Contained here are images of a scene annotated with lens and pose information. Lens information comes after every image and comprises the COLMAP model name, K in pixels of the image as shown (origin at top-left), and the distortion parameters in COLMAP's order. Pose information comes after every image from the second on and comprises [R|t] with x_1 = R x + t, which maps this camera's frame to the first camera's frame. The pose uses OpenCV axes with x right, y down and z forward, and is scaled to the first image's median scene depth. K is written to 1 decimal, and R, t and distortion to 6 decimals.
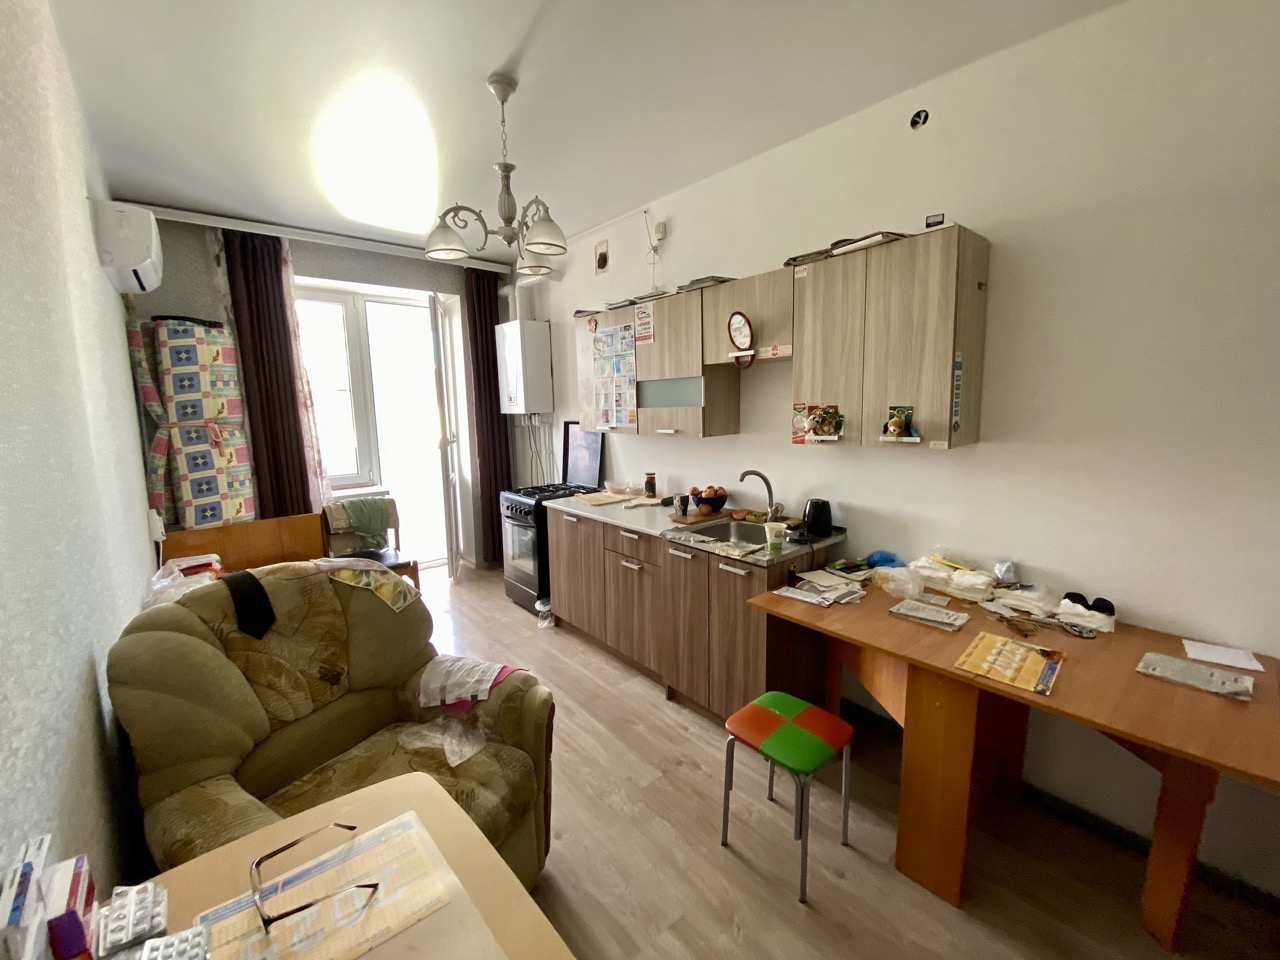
lens RADIAL K [[517.2, 0, 646.6], [0, 517.2, 484.3], [0, 0, 1]] dist [0.009961, -0.014692]
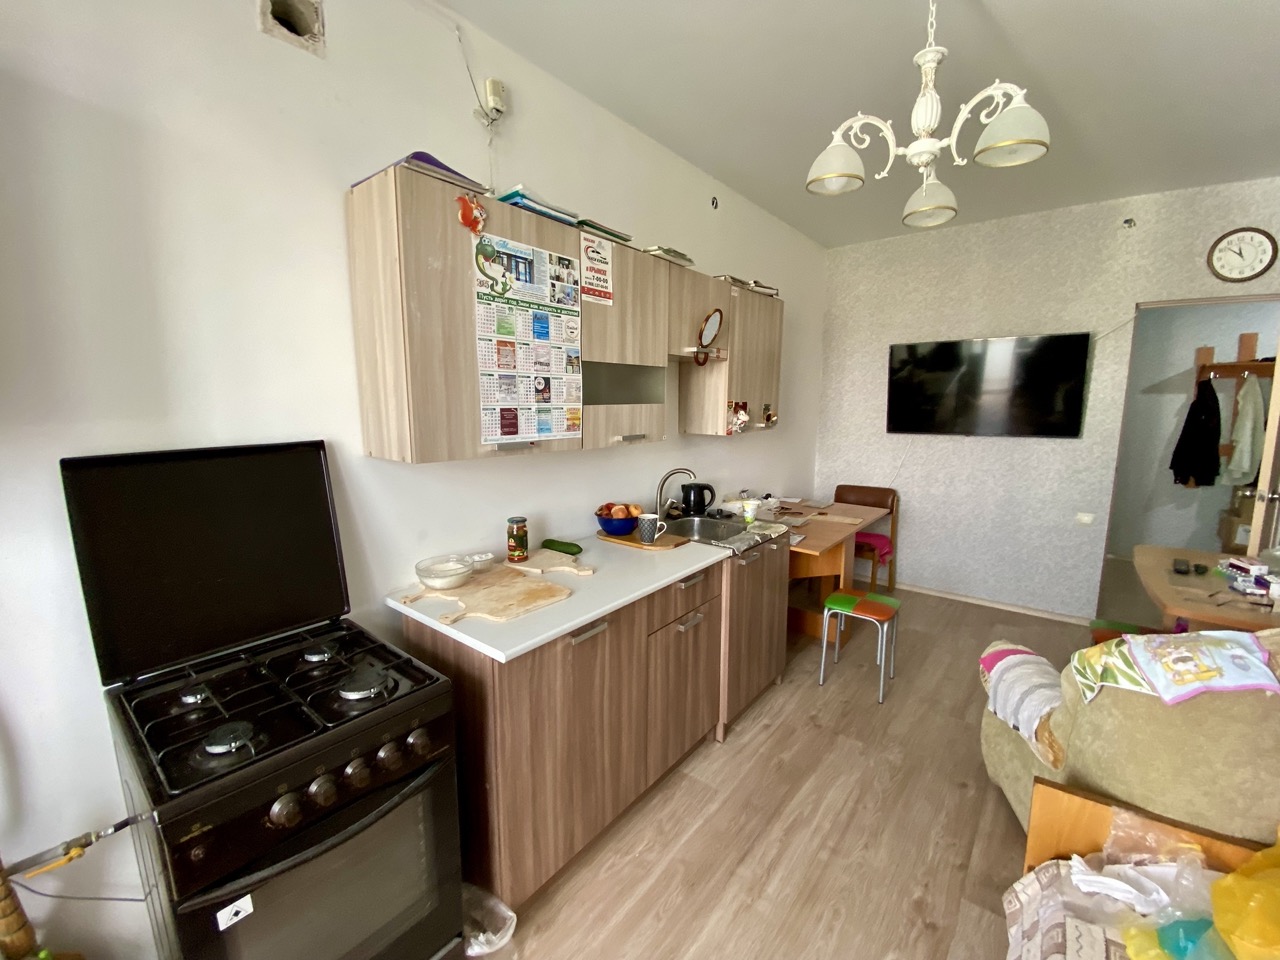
lens RADIAL K [[517.2, 0, 645.9], [0, 517.2, 473.3], [0, 0, 1]] dist [0.009961, -0.014692]
pose [[-0.182349, -0.132219, 0.974303, -0.640286], [0.140645, 0.977220, 0.158937, -0.158324], [-0.973123, 0.166013, -0.159599, 1.057981]]
